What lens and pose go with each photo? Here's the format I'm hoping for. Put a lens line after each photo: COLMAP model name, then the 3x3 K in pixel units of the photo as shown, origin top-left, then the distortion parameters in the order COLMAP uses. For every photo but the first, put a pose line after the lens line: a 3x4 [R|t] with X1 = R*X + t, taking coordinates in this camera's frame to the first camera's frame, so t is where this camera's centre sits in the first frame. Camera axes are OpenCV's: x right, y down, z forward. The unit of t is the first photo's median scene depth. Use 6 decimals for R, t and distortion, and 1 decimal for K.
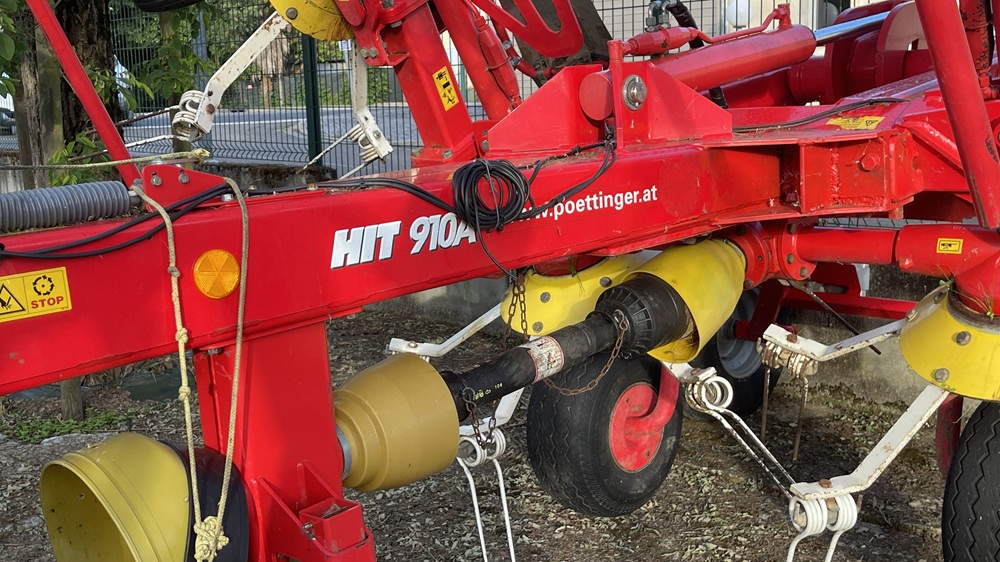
lens RADIAL K [[1168.6, 0, 499.8], [0, 1168.6, 283.5], [0, 0, 1]] dist [0.064037, 0.000000]
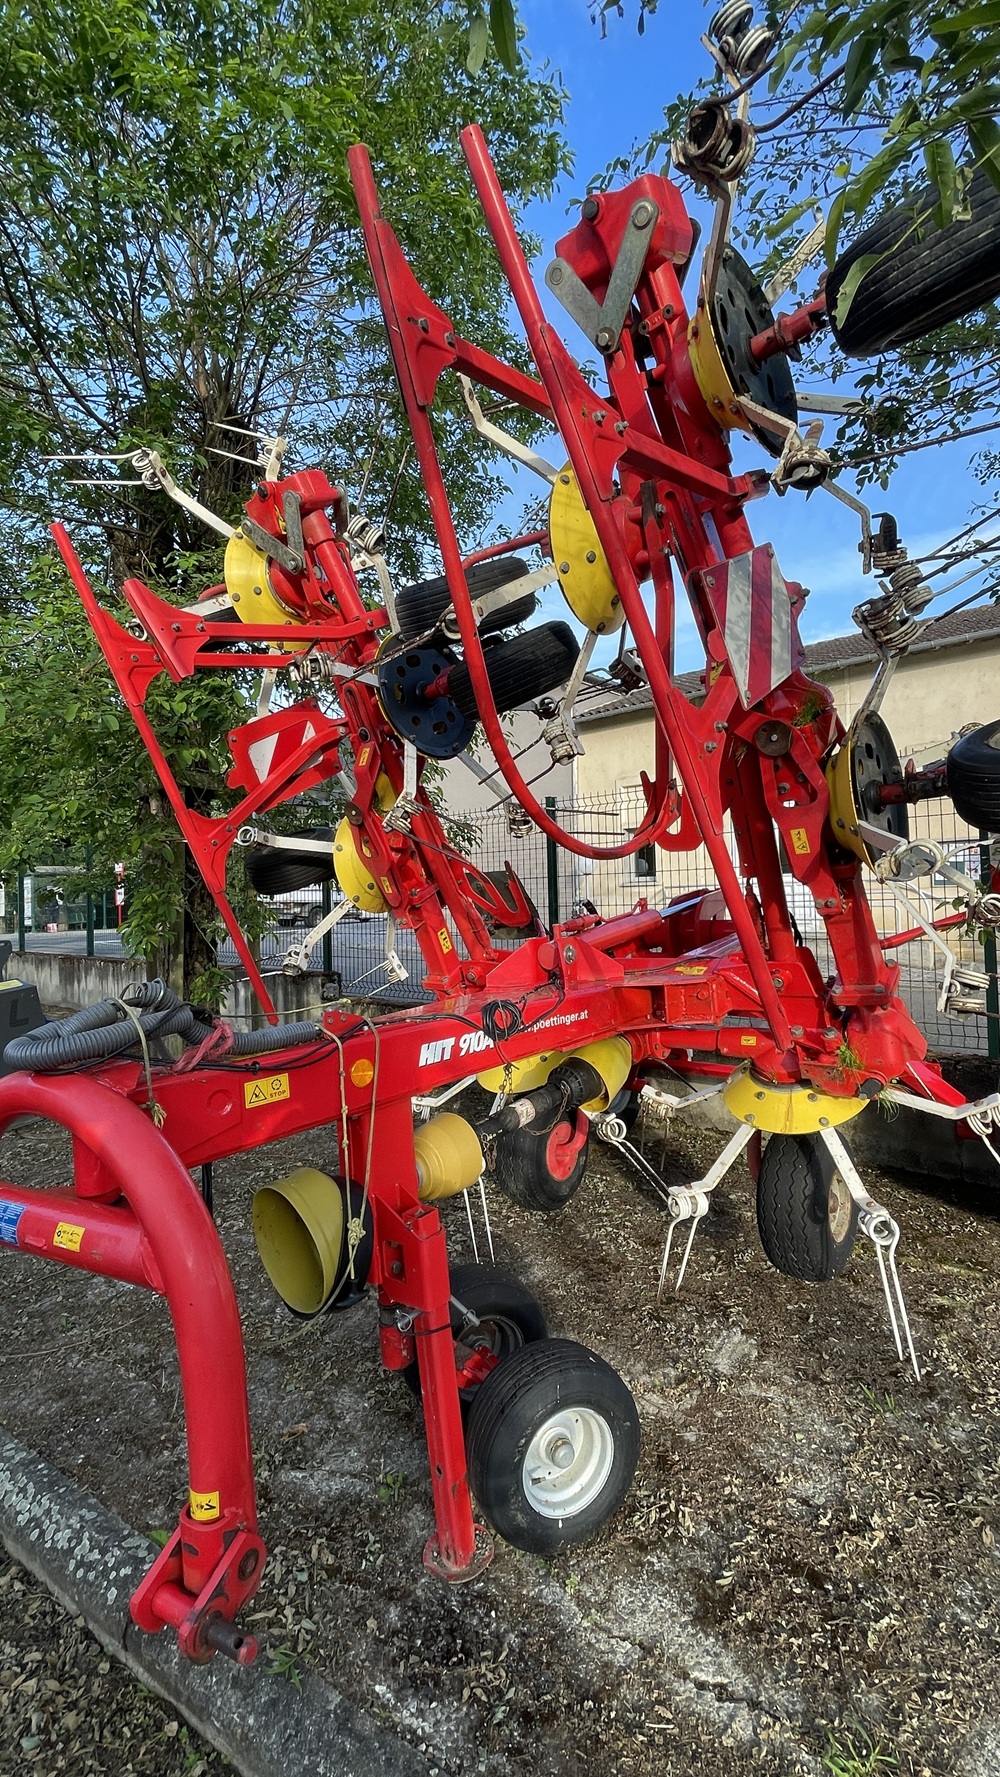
lens RADIAL K [[761.4, 0, 496.7], [0, 761.4, 885.8], [0, 0, 1]] dist [0.022093, -0.000079]
pose [[0.997391, 0.004335, 0.072060, -0.071844], [0.010513, 0.978831, -0.204401, -0.028041], [-0.071421, 0.204625, 0.976231, -0.124598]]
